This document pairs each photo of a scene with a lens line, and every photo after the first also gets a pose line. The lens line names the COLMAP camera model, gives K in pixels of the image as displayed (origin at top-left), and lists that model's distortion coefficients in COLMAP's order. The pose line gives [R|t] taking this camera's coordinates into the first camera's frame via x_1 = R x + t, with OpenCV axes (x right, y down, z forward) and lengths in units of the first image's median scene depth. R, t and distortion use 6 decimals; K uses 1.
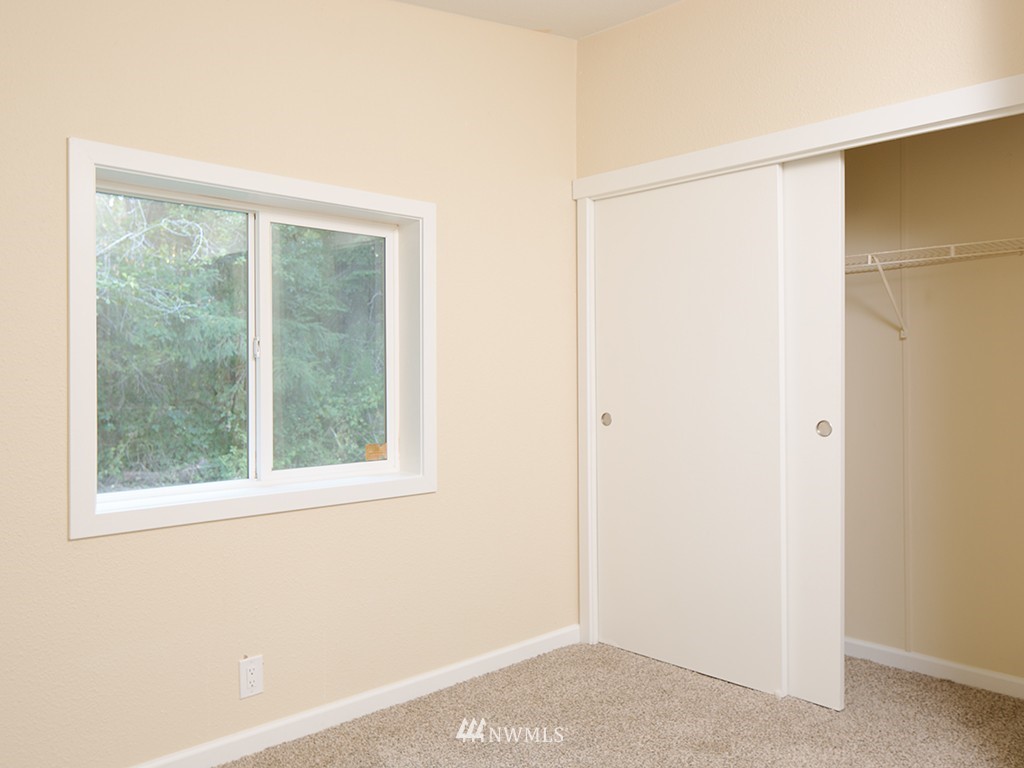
lens RADIAL K [[826.8, 0, 515.0], [0, 826.8, 367.0], [0, 0, 1]] dist [-0.003684, -0.007616]
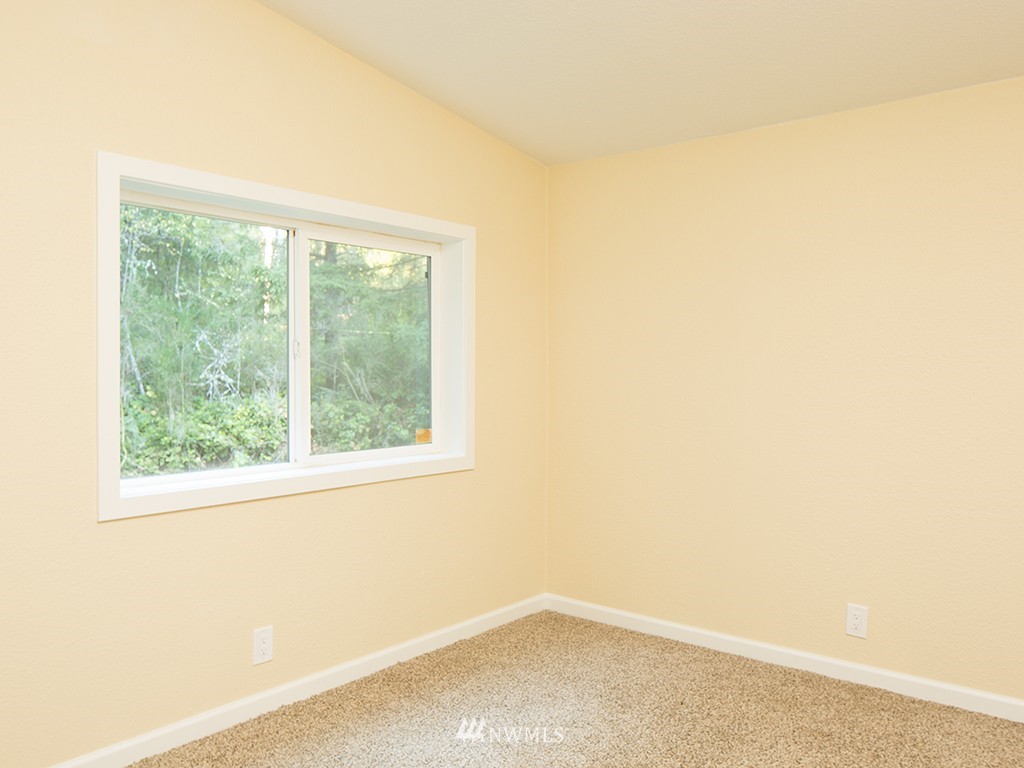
lens RADIAL K [[826.8, 0, 515.0], [0, 826.8, 367.0], [0, 0, 1]] dist [-0.003684, -0.007616]
pose [[0.990860, 0.007218, 0.134701, -0.141180], [-0.007424, 0.999972, 0.001028, 0.000781], [-0.134690, -0.002018, 0.990886, -0.138410]]
